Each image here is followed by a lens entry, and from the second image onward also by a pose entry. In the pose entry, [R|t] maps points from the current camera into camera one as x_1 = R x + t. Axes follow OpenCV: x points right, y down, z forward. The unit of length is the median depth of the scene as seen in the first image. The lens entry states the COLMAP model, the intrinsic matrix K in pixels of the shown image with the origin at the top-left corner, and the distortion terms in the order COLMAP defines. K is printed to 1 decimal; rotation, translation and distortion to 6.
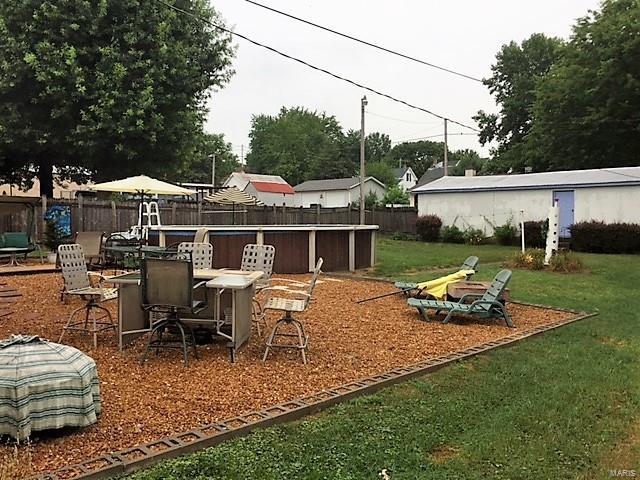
lens RADIAL K [[551.5, 0, 320.0], [0, 551.5, 240.0], [0, 0, 1]] dist [0.069933, -0.101036]
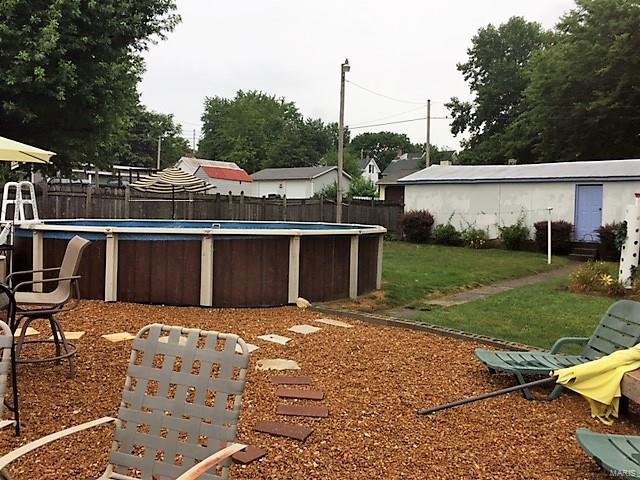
lens RADIAL K [[551.5, 0, 320.0], [0, 551.5, 240.0], [0, 0, 1]] dist [0.069933, -0.101036]
pose [[0.996298, 0.017703, 0.084129, -0.011316], [-0.018990, 0.999714, 0.014532, -0.006450], [-0.083848, -0.016076, 0.996349, 0.117441]]
